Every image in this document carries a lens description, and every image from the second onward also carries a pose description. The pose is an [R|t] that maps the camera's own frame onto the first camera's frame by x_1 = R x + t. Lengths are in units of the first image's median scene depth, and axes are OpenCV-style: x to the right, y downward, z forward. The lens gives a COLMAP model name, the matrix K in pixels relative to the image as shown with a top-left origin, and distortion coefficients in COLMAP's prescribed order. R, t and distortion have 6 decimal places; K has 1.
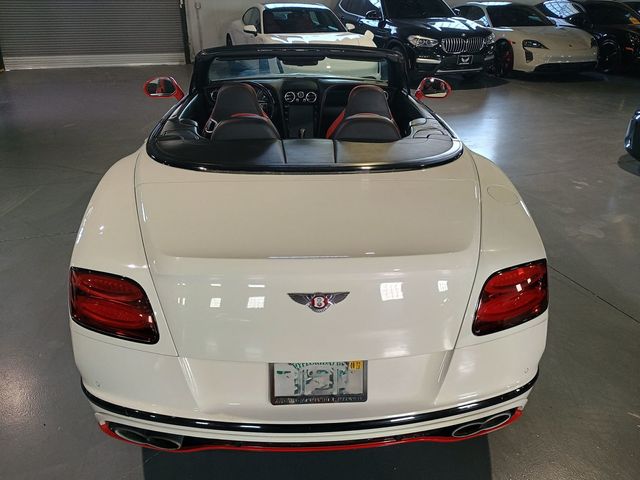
lens RADIAL K [[543.4, 0, 320.0], [0, 543.4, 240.0], [0, 0, 1]] dist [0.004757, 0.004071]
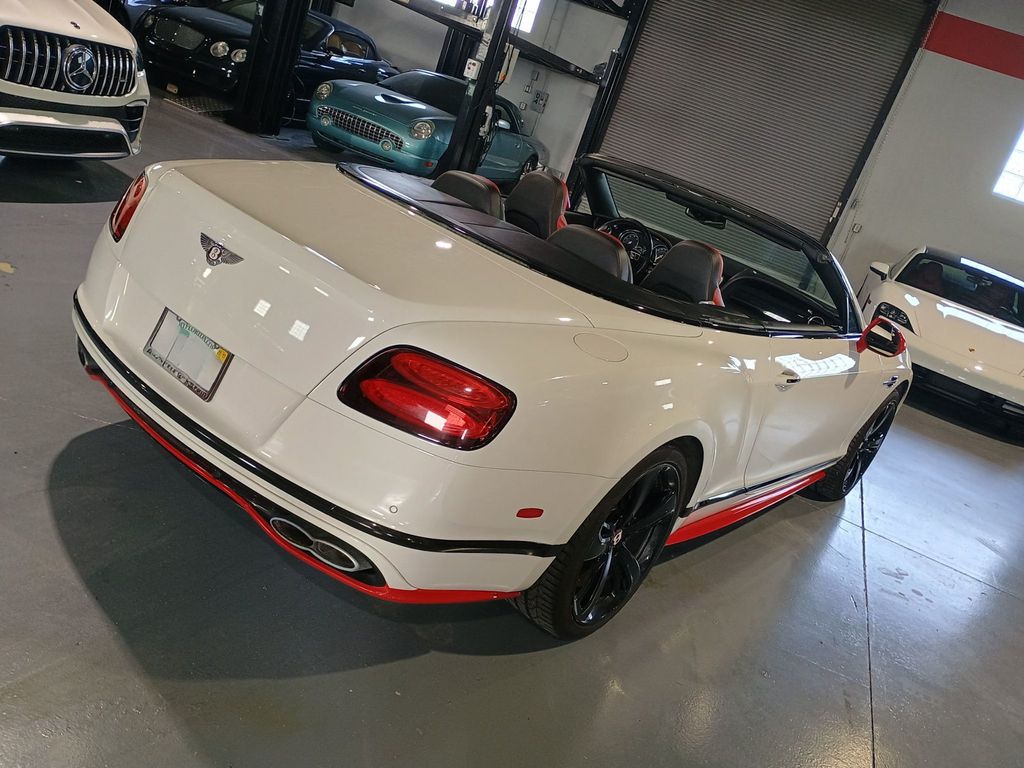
lens RADIAL K [[875.2, 0, 531.5], [0, 875.2, 383.7], [0, 0, 1]] dist [0.006904, -0.000918]
pose [[0.720698, 0.431155, -0.542862, 0.865058], [-0.548964, 0.833149, -0.067090, 0.074461], [0.423359, 0.346363, 0.837138, 0.086112]]
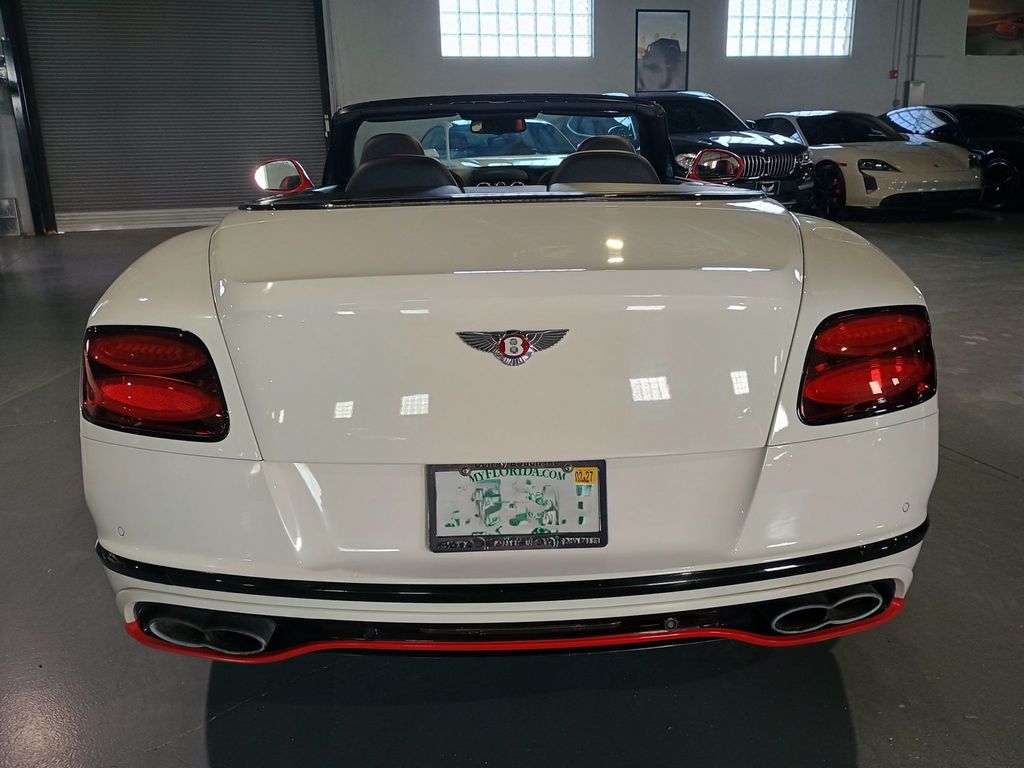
lens RADIAL K [[868.9, 0, 512.0], [0, 868.9, 384.0], [0, 0, 1]] dist [0.018968, 0.003462]
pose [[0.998996, -0.020710, -0.039732, 0.022419], [0.014405, 0.988142, -0.152864, 0.206239], [0.042426, 0.152138, 0.987448, 0.092387]]
